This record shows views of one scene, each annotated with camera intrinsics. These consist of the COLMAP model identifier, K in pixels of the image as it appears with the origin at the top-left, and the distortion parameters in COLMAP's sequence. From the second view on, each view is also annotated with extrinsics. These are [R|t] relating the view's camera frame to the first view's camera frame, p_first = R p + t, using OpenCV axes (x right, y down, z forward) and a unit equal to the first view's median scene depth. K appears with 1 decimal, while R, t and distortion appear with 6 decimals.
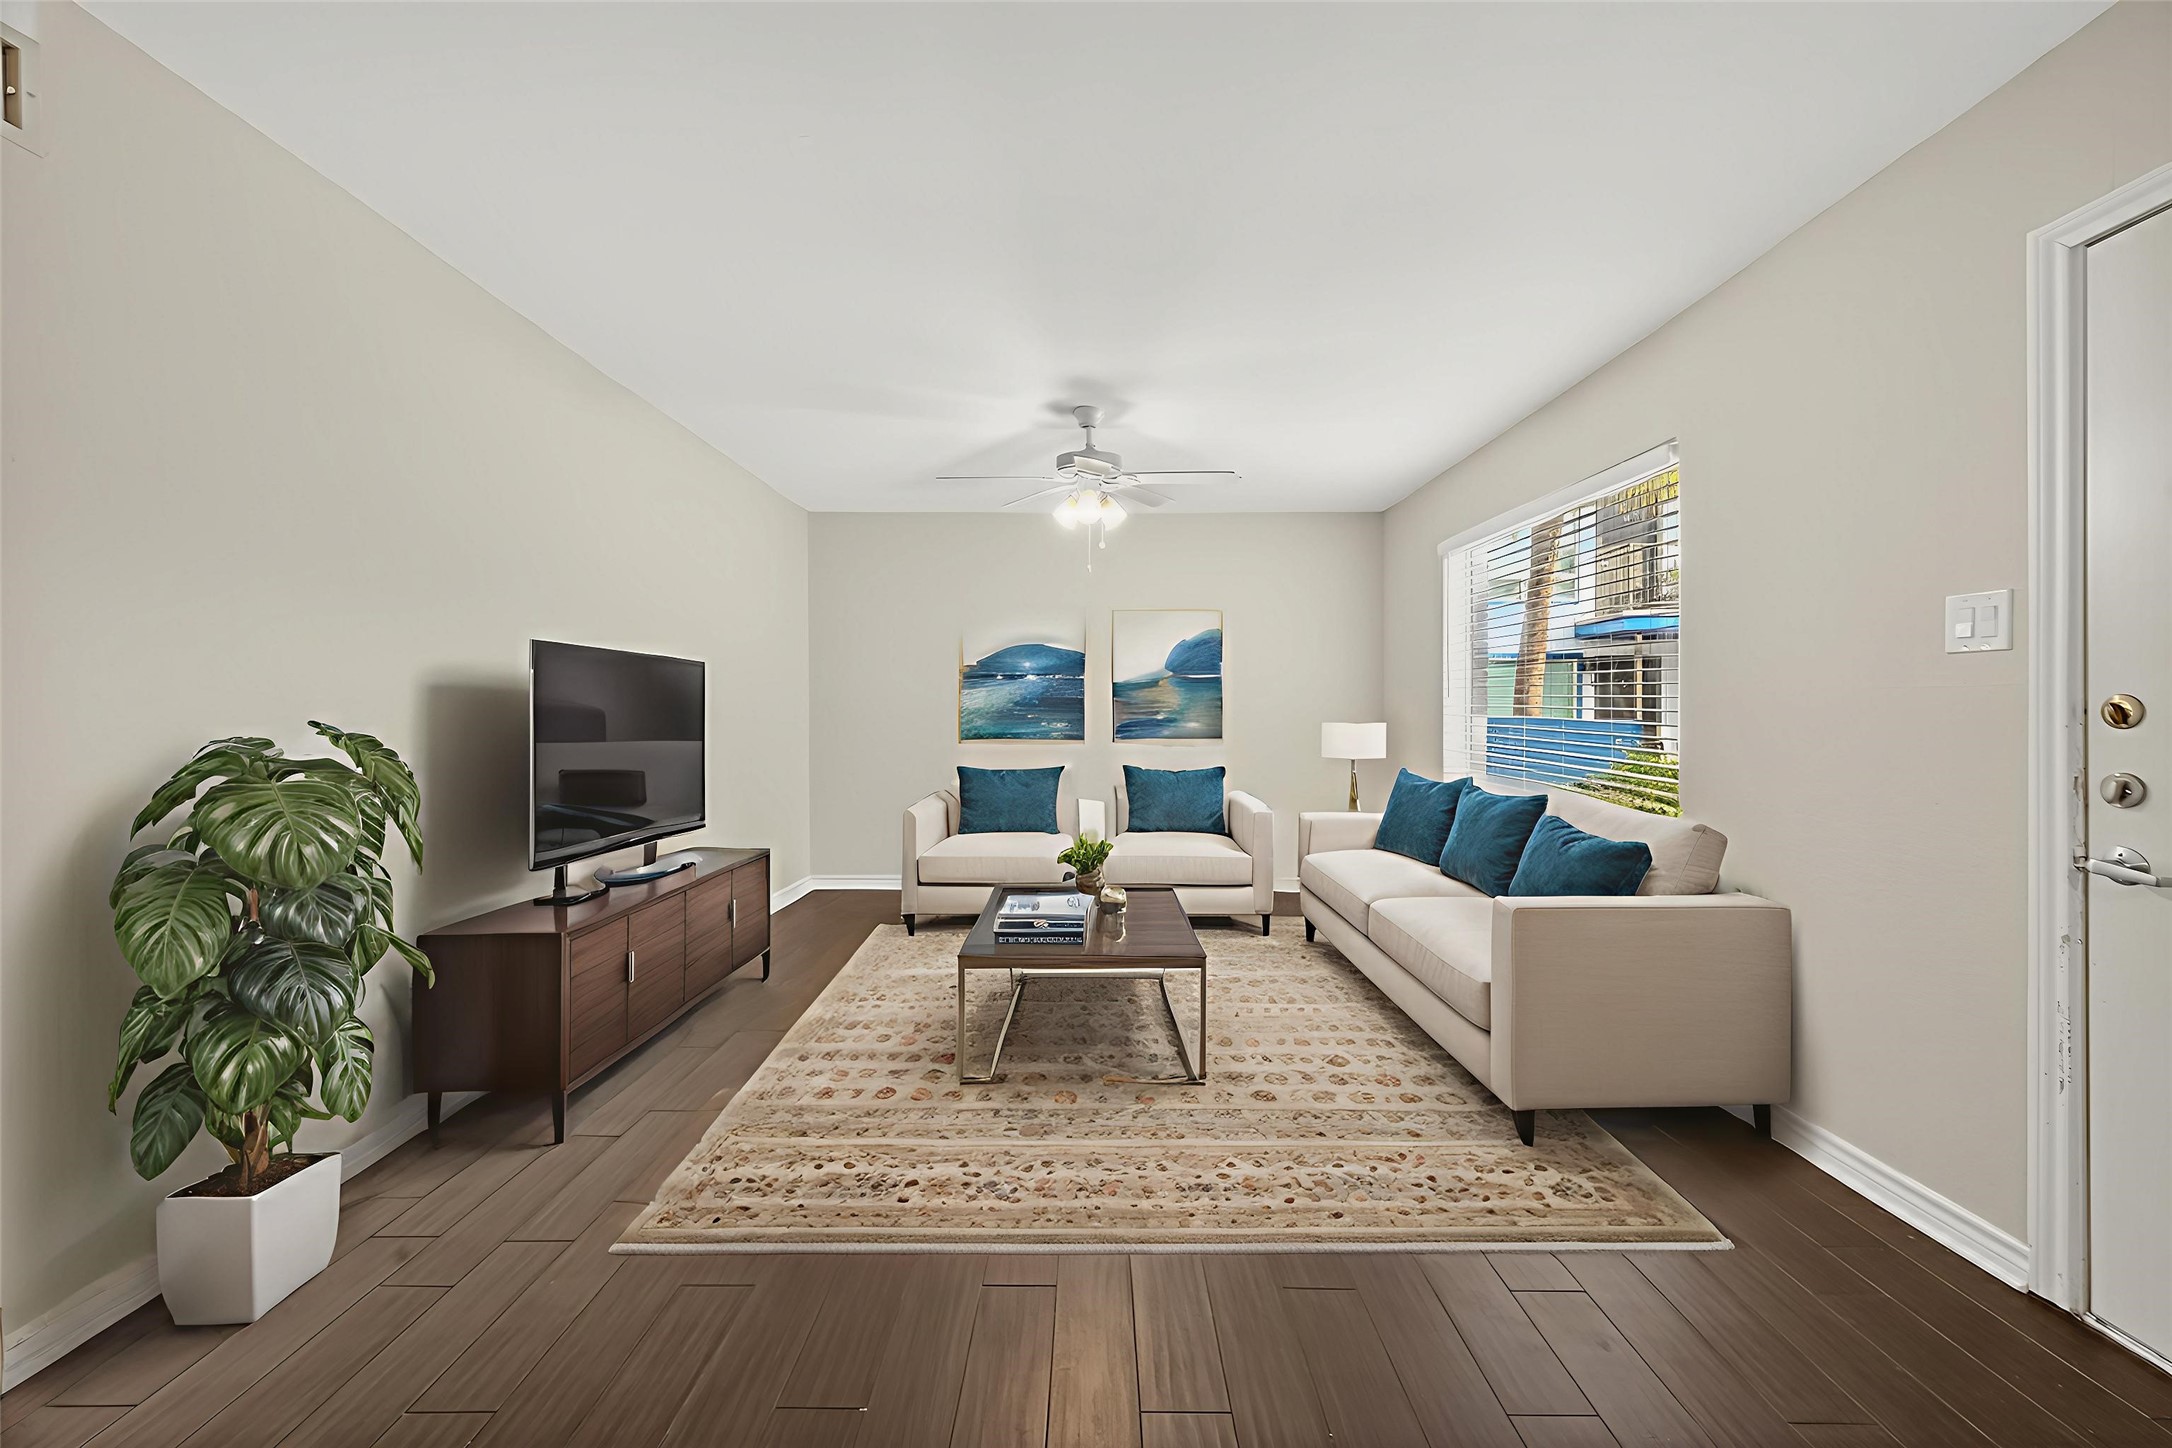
lens RADIAL K [[852.5, 0, 1083.6], [0, 852.5, 724.1], [0, 0, 1]] dist [0.003316, -0.001978]
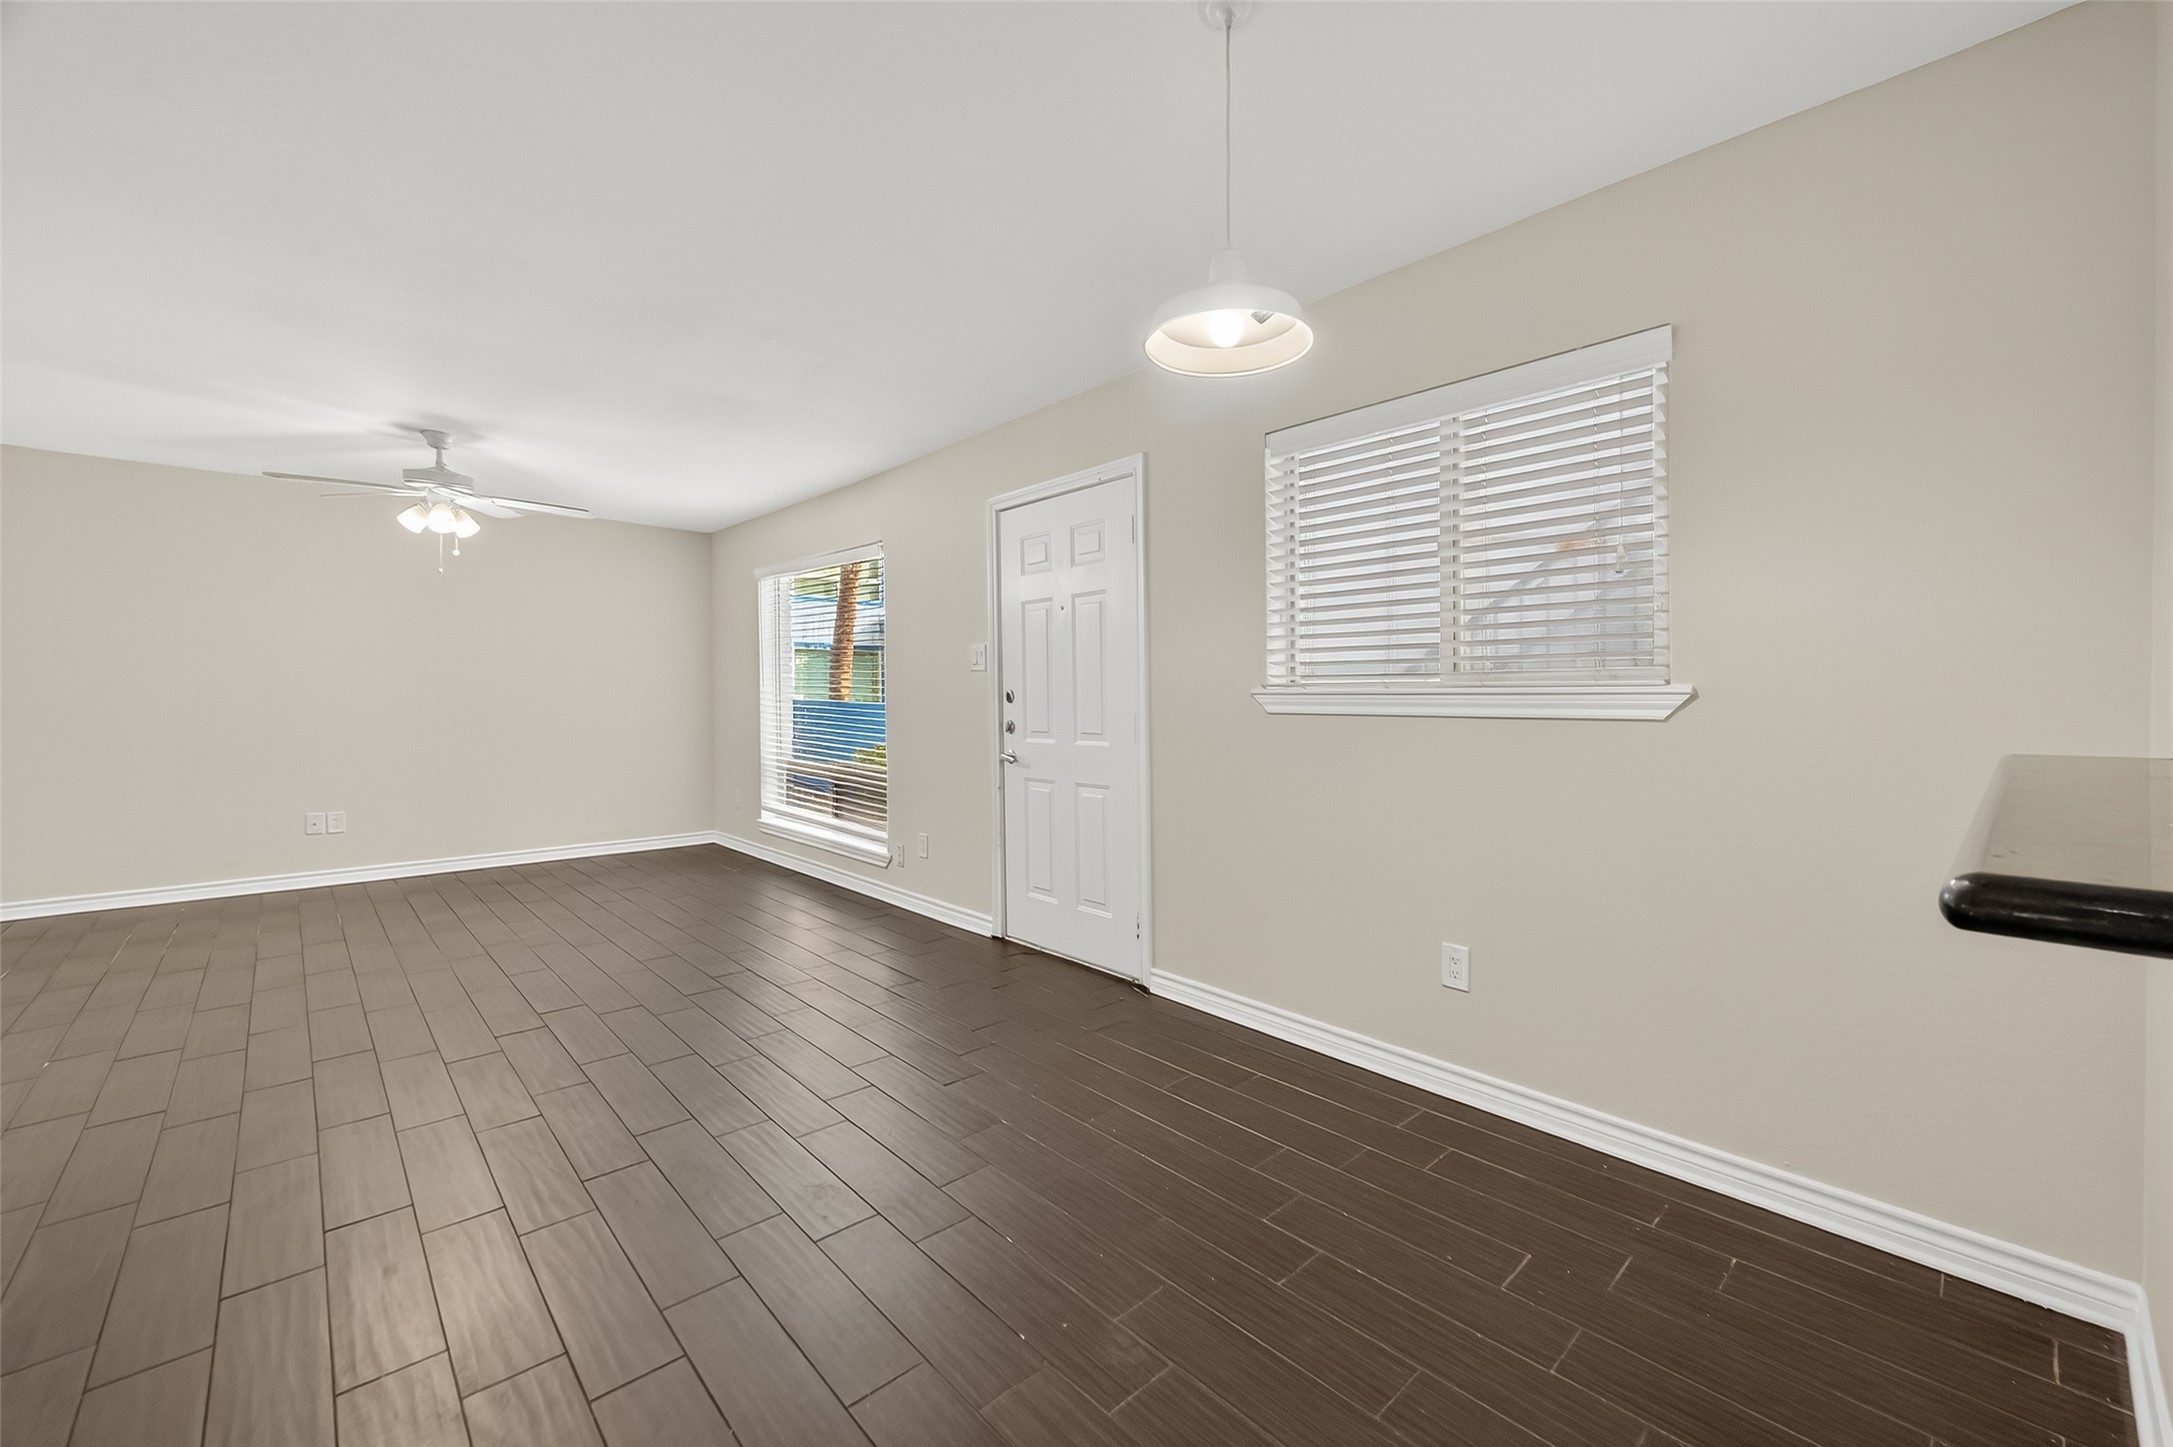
lens RADIAL K [[852.9, 0, 1111.2], [0, 852.9, 714.3], [0, 0, 1]] dist [0.003316, -0.001978]
pose [[0.716807, -0.015881, 0.697091, -2.450317], [0.011130, 0.999874, 0.011334, 0.085090], [-0.697183, -0.000365, 0.716893, -7.213851]]
